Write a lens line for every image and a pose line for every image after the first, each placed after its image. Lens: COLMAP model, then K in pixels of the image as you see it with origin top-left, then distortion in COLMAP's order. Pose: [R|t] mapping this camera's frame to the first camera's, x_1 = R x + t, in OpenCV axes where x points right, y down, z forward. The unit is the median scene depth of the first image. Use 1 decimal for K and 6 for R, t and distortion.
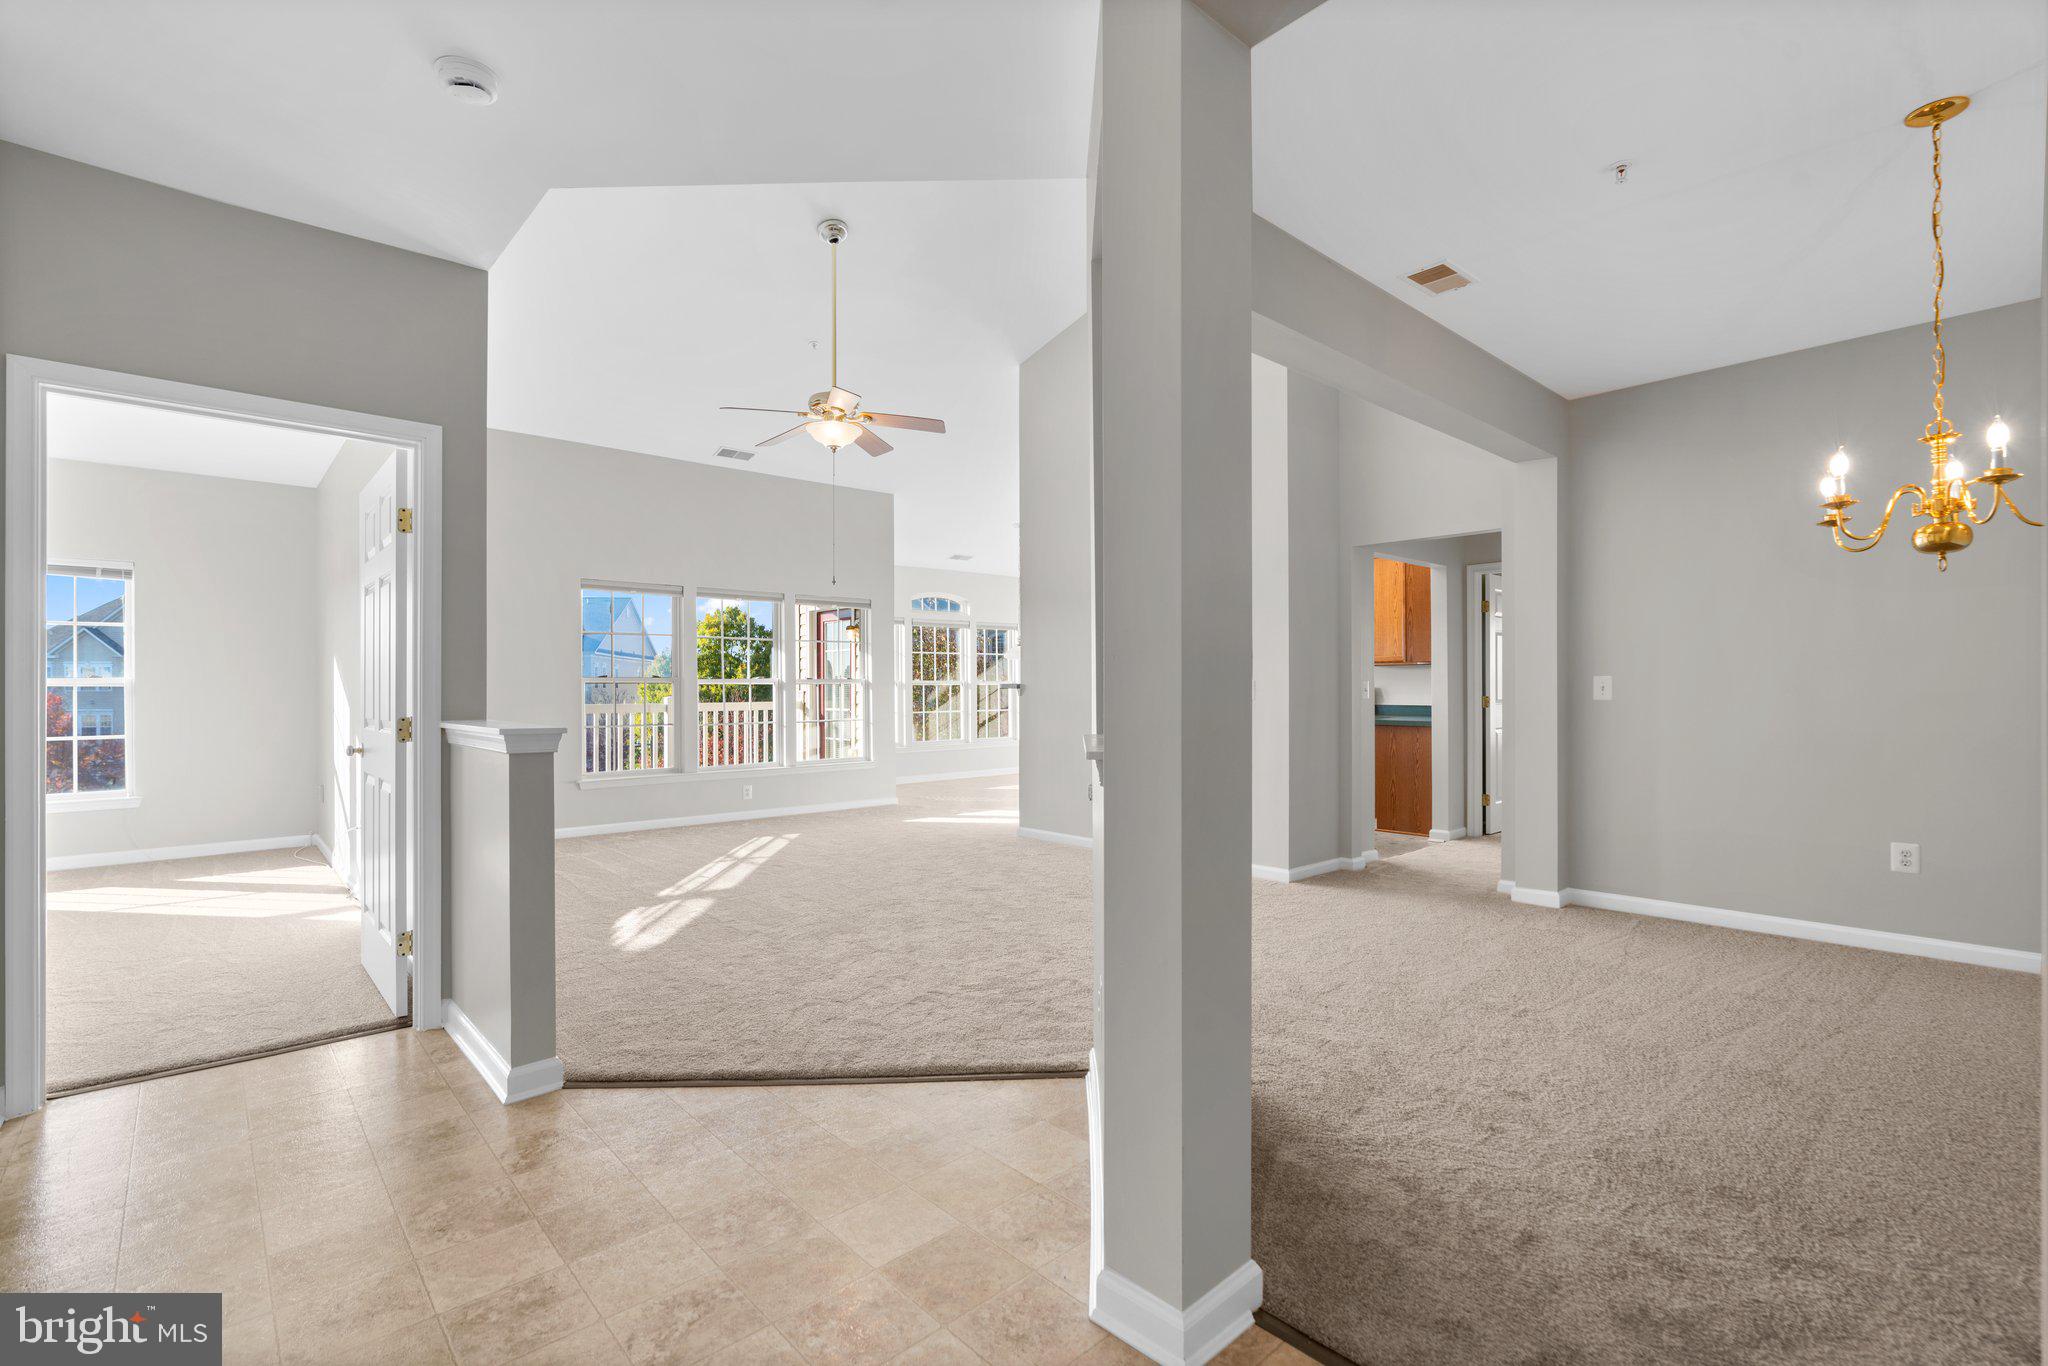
lens RADIAL K [[927.5, 0, 1024.0], [0, 927.5, 683.0], [0, 0, 1]] dist [0.000636, -0.000015]
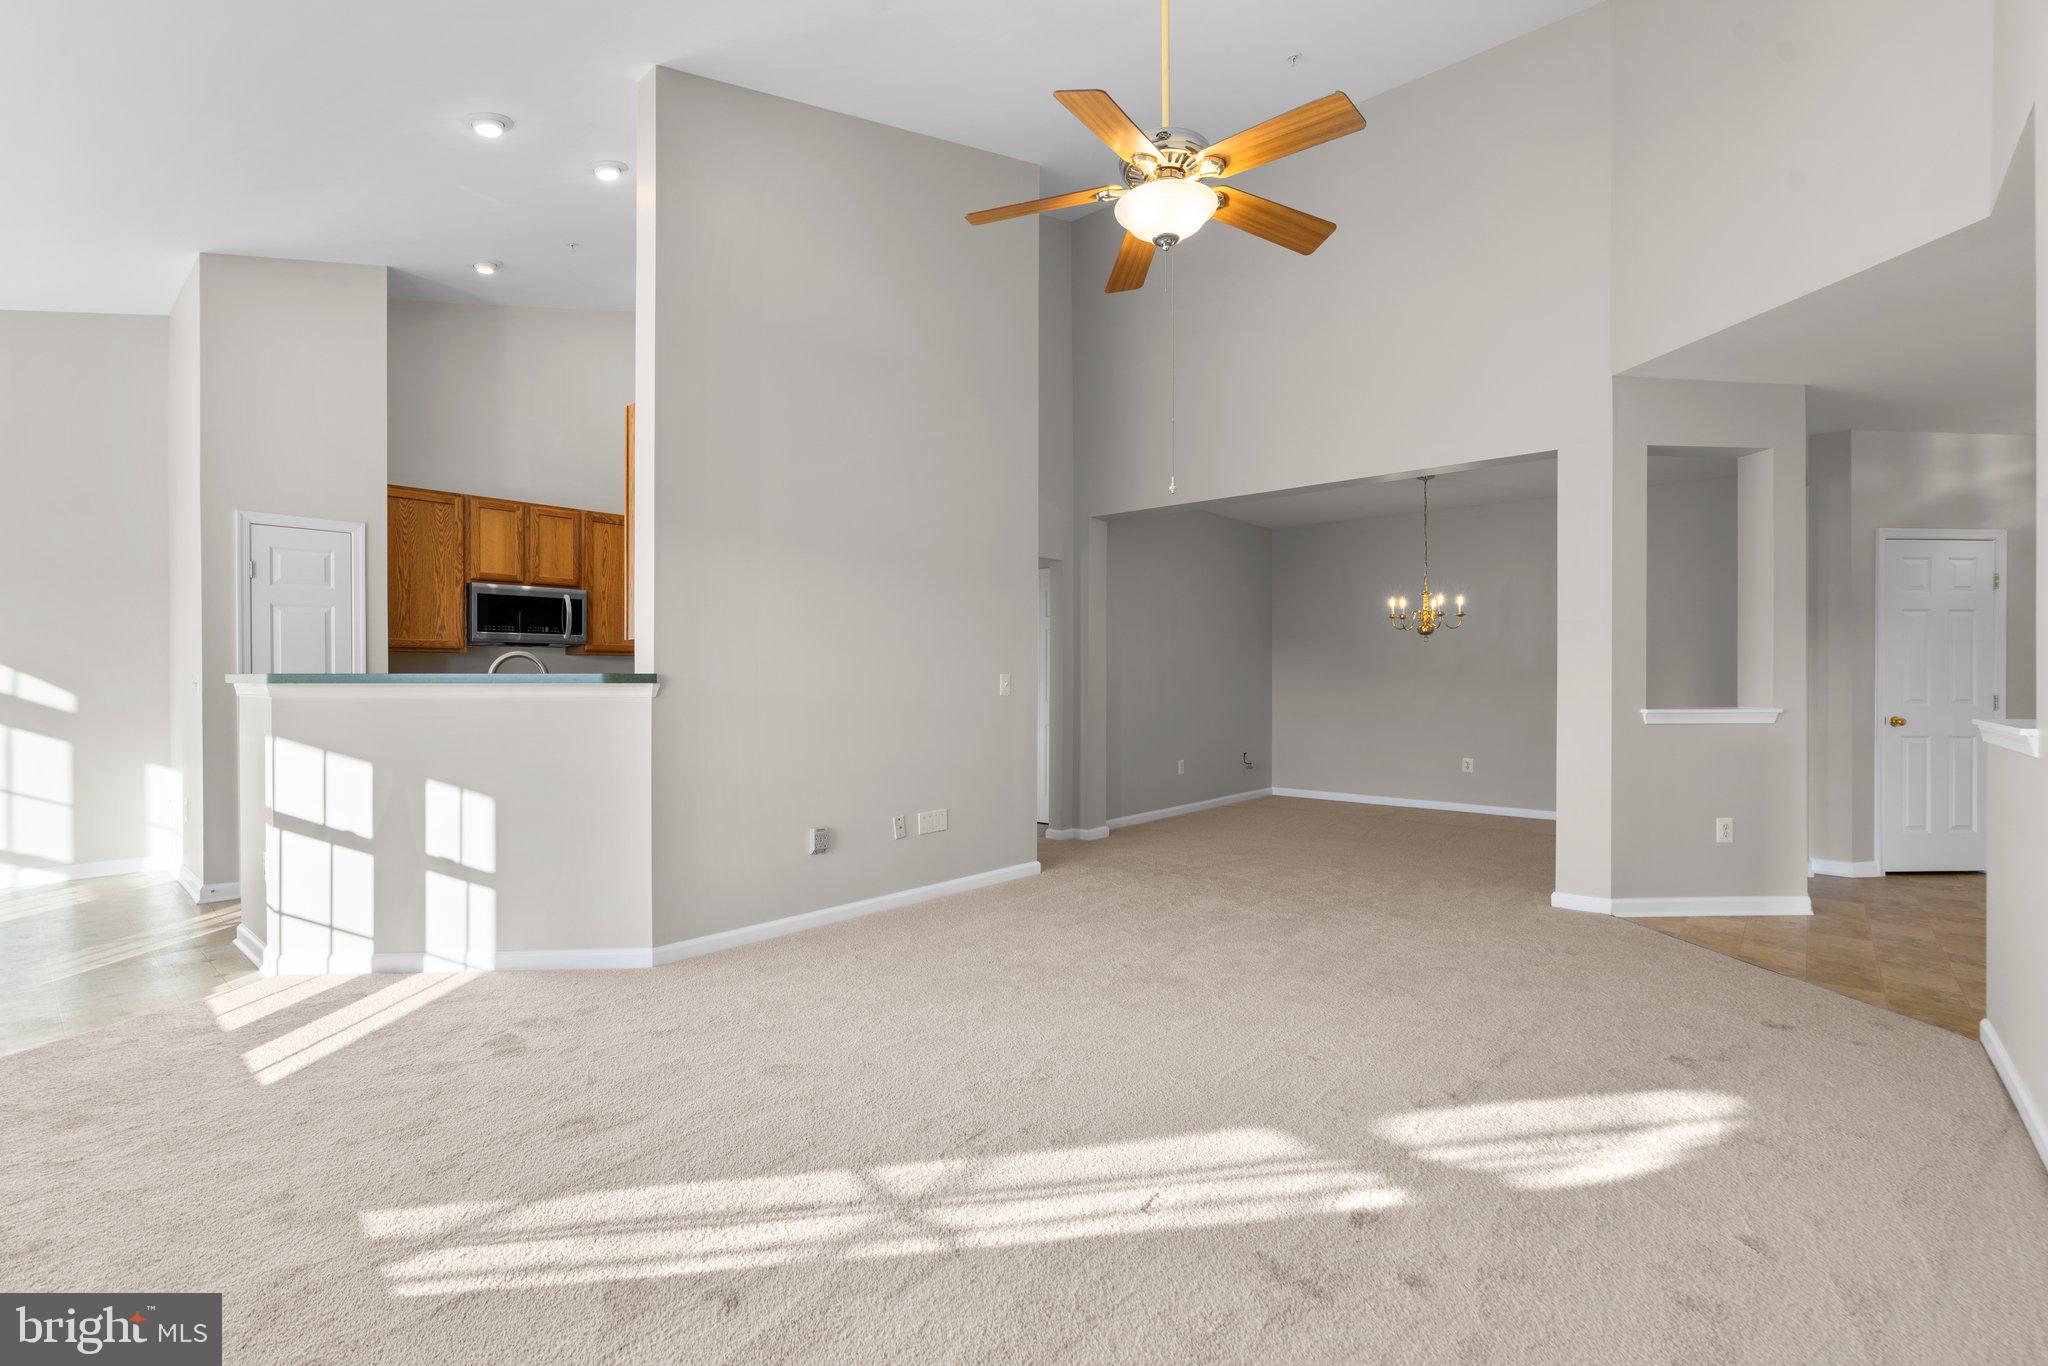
lens RADIAL K [[927.5, 0, 1024.0], [0, 927.5, 683.0], [0, 0, 1]] dist [0.000636, -0.000015]
pose [[-0.122226, 0.002638, 0.992499, -0.401693], [-0.007278, 0.999967, -0.003555, 0.004528], [-0.992476, -0.007658, -0.122203, 0.628849]]
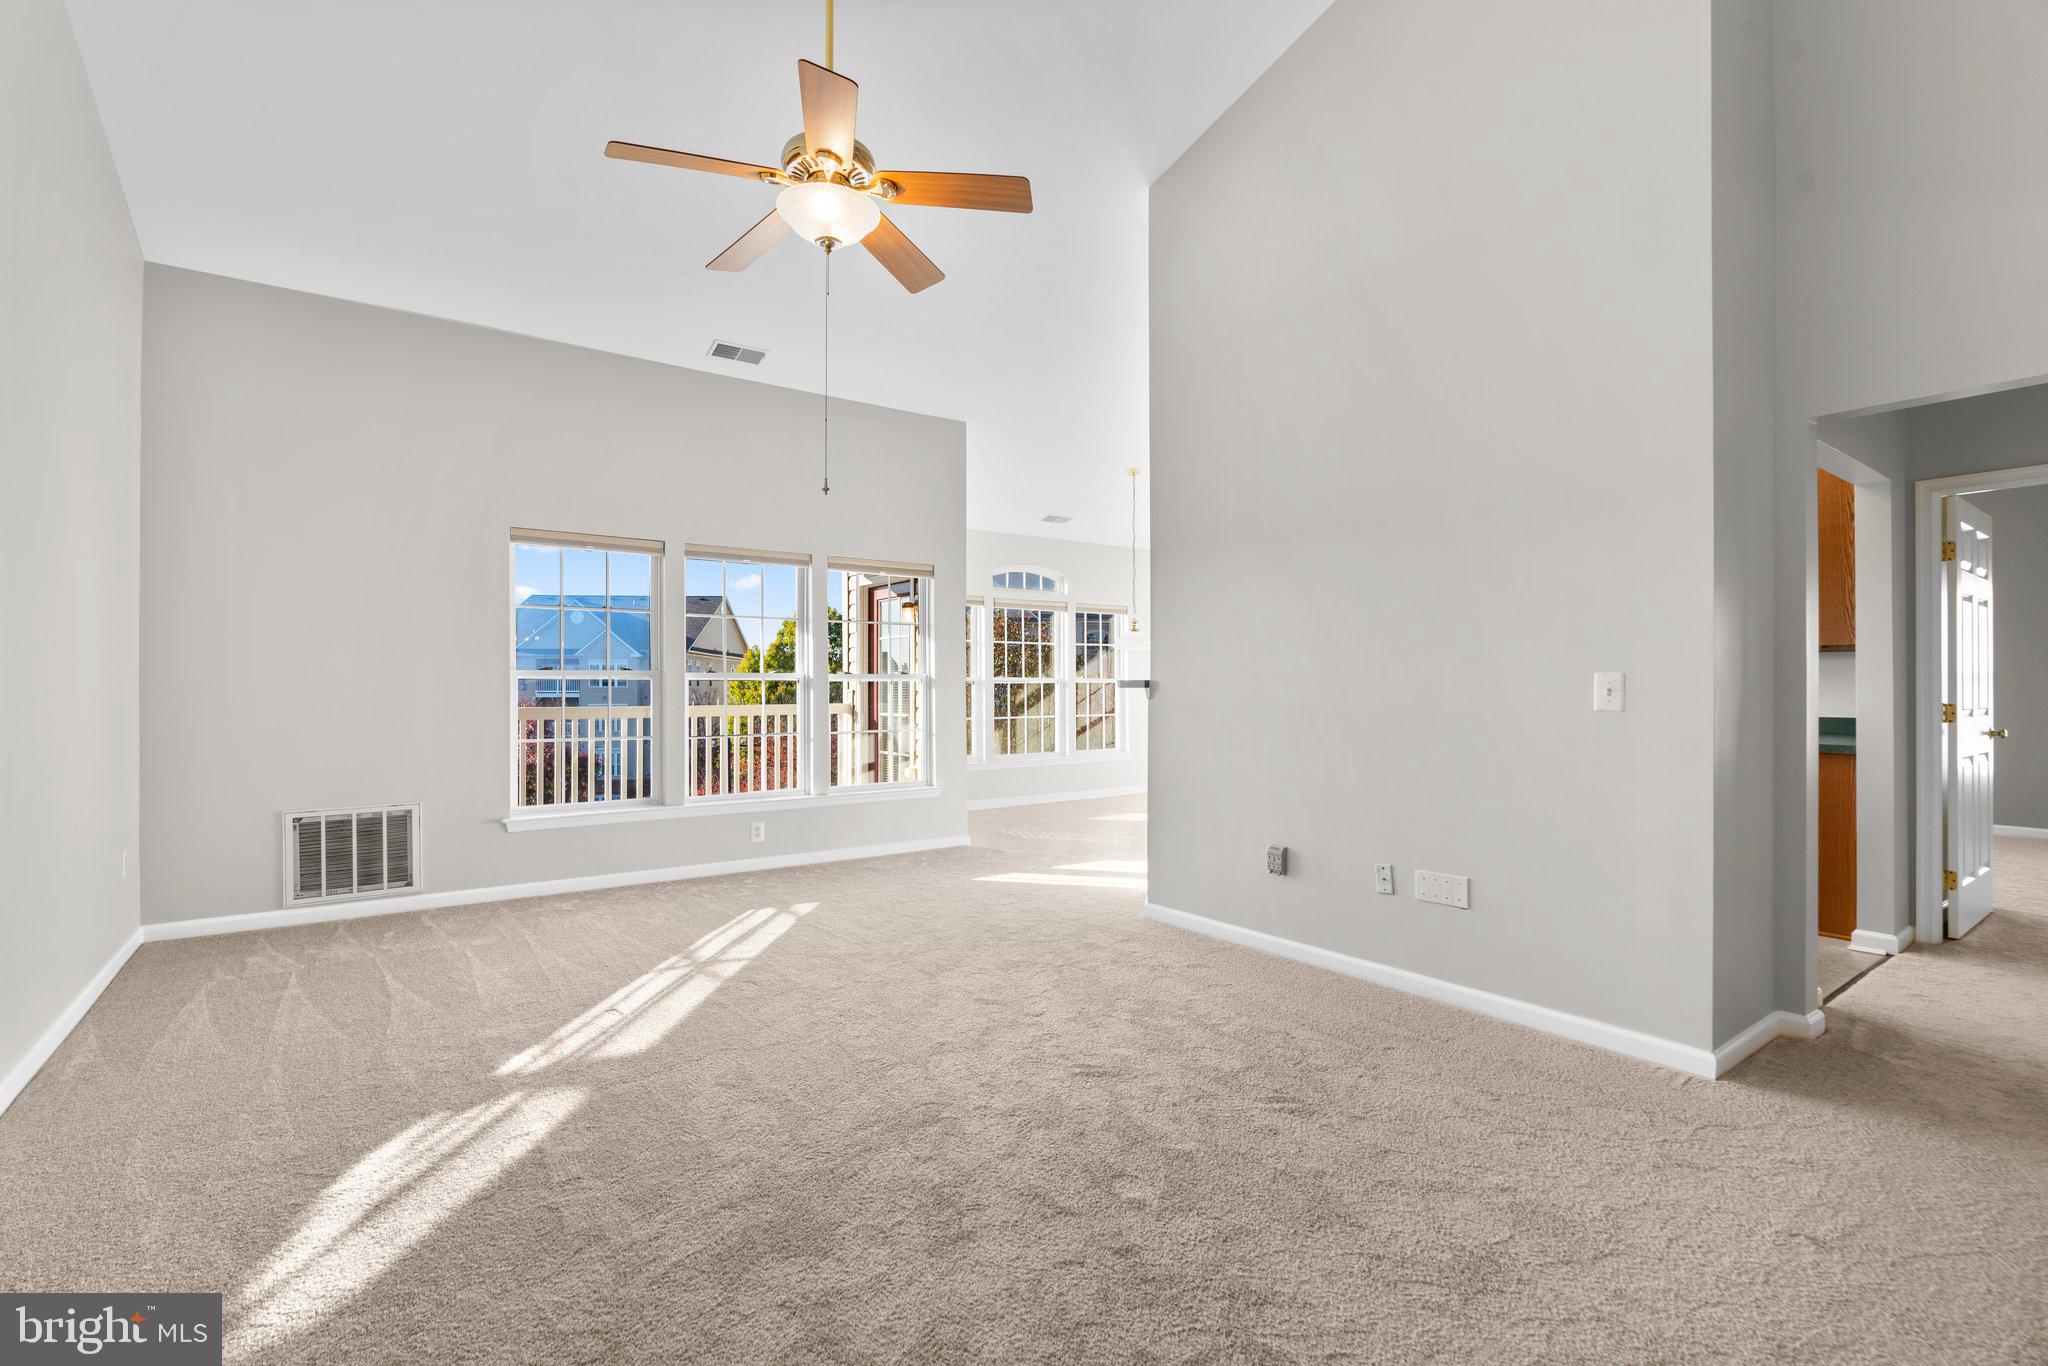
lens RADIAL K [[927.5, 0, 1024.0], [0, 927.5, 683.0], [0, 0, 1]] dist [0.000636, -0.000015]
pose [[0.995002, 0.002448, -0.099824, -0.019690], [-0.002271, 0.999996, 0.001887, 0.001120], [0.099828, -0.001651, 0.995003, 0.256250]]
